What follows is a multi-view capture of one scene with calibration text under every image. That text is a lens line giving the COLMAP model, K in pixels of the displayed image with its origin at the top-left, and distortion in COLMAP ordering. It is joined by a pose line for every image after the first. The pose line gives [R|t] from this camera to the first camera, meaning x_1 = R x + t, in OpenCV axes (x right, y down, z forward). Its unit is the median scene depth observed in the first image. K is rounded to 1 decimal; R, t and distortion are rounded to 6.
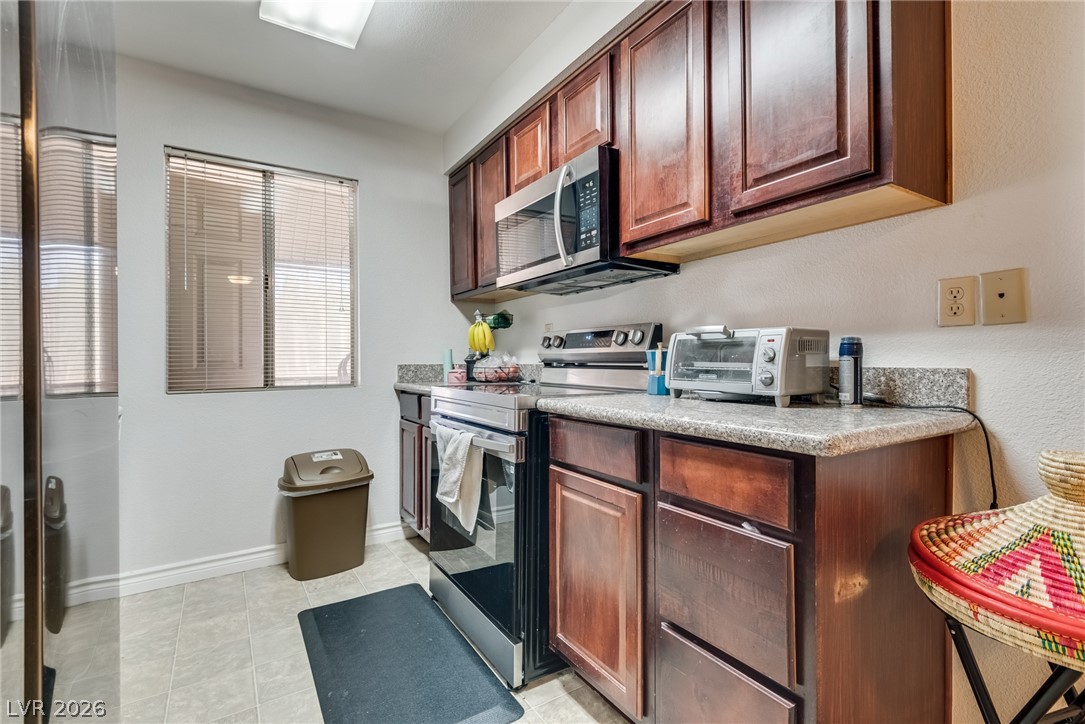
lens RADIAL K [[496.0, 0, 527.0], [0, 496.0, 360.0], [0, 0, 1]] dist [0.012593, -0.006529]
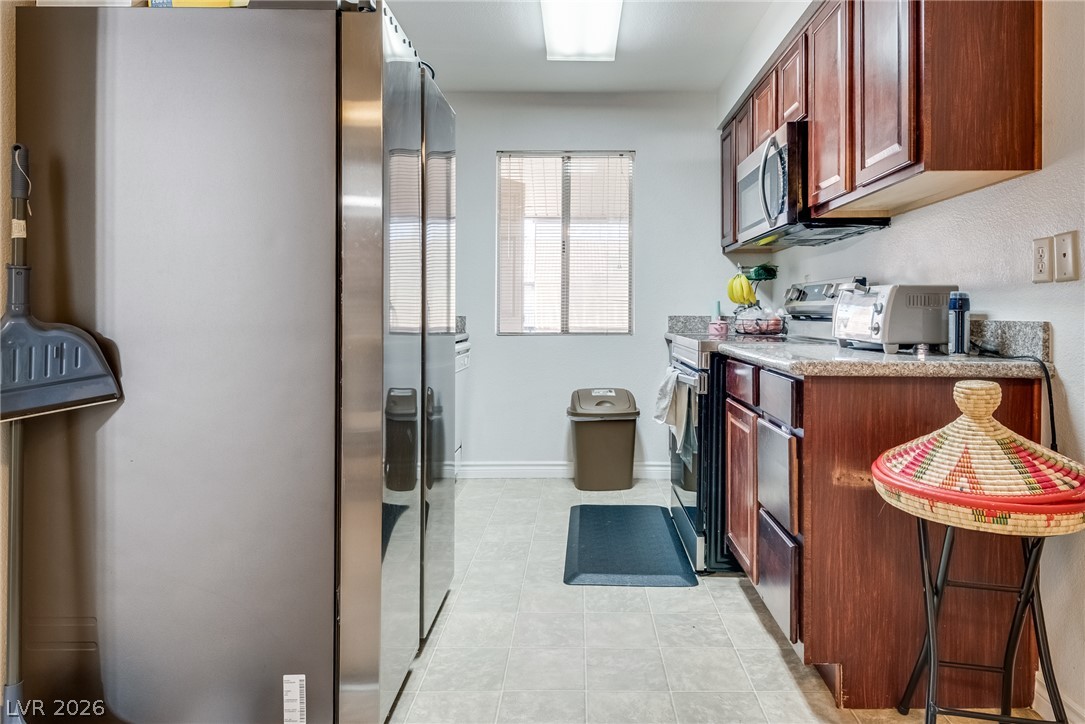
lens RADIAL K [[655.2, 0, 559.4], [0, 655.2, 311.8], [0, 0, 1]] dist [0.006804, -0.000490]
pose [[0.835659, 0.006751, -0.549208, 0.392878], [-0.007345, 0.999972, 0.001115, 0.000633], [0.549200, 0.003103, 0.835685, -0.389301]]
